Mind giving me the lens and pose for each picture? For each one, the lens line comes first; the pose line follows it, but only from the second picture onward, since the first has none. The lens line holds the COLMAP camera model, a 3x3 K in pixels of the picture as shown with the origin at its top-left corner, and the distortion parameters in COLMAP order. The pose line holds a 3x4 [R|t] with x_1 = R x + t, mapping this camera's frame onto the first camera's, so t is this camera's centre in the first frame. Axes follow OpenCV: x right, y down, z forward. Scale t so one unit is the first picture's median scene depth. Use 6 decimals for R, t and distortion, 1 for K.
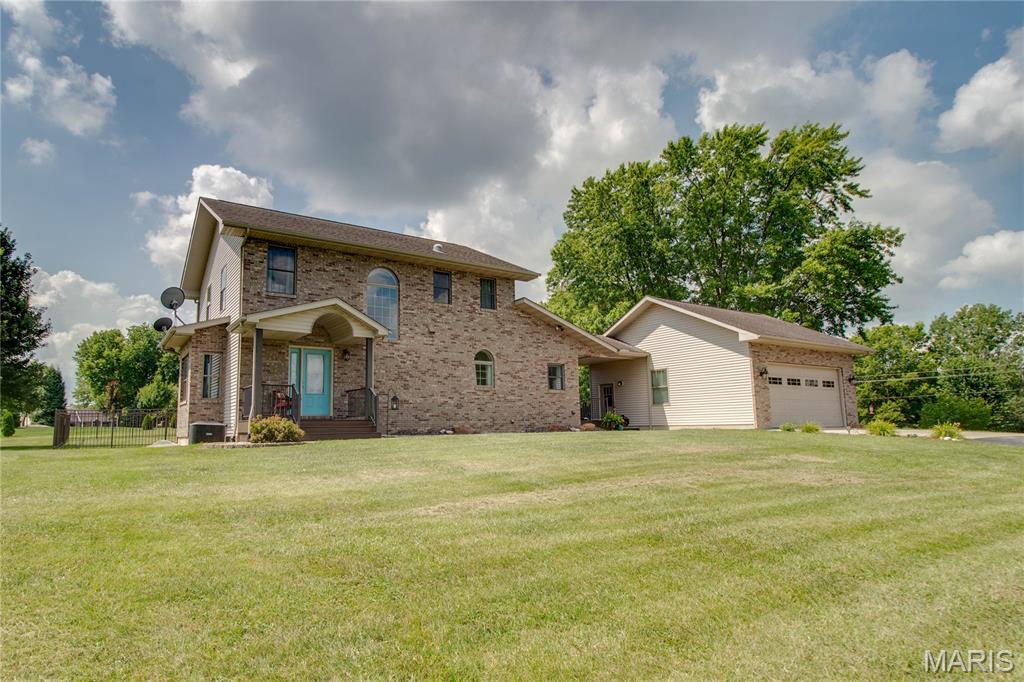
lens RADIAL K [[557.6, 0, 447.9], [0, 557.6, 357.9], [0, 0, 1]] dist [0.001800, -0.001925]
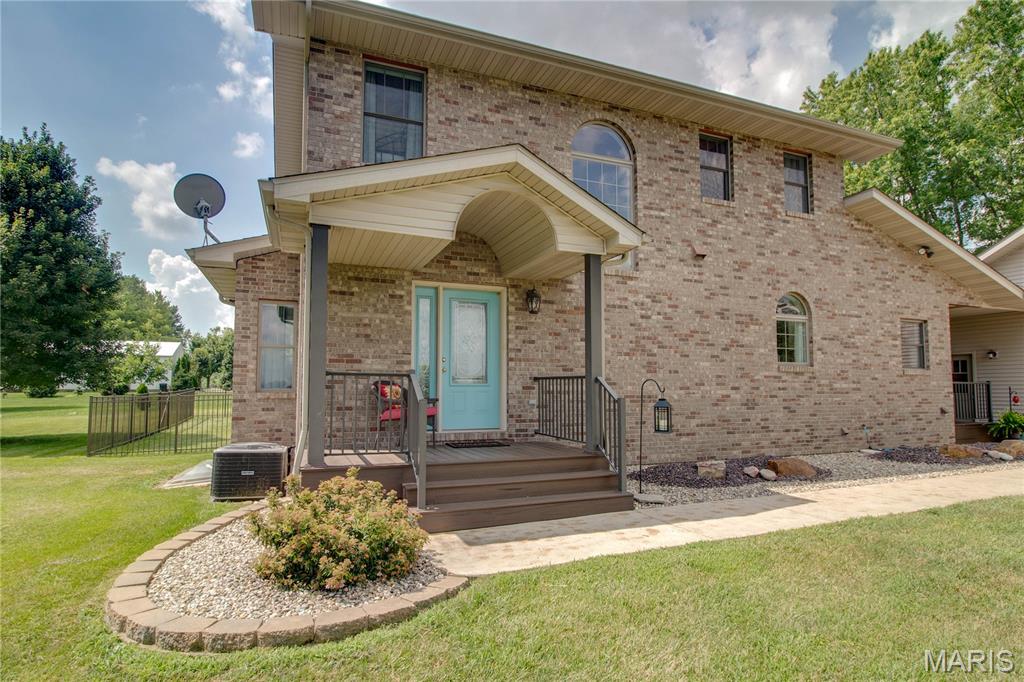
lens RADIAL K [[530.5, 0, 509.2], [0, 530.5, 356.7], [0, 0, 1]] dist [-0.006926, -0.003424]
pose [[0.984835, 0.001928, -0.173480, -0.107355], [0.009410, 0.997873, 0.064510, 0.010477], [0.173236, -0.065164, 0.982722, 0.478540]]
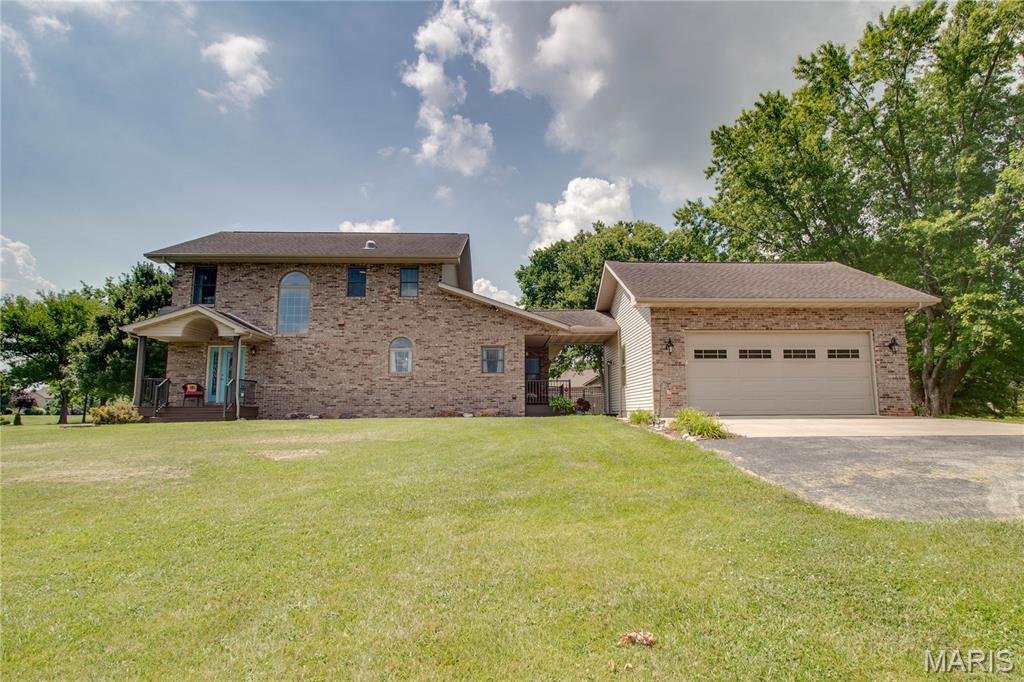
lens RADIAL K [[530.5, 0, 534.3], [0, 530.5, 351.7], [0, 0, 1]] dist [-0.006926, -0.003424]
pose [[0.879540, -0.047617, -0.473437, 0.748487], [0.056611, 0.998385, 0.004755, 0.021496], [0.472446, -0.030983, 0.880815, 0.253240]]
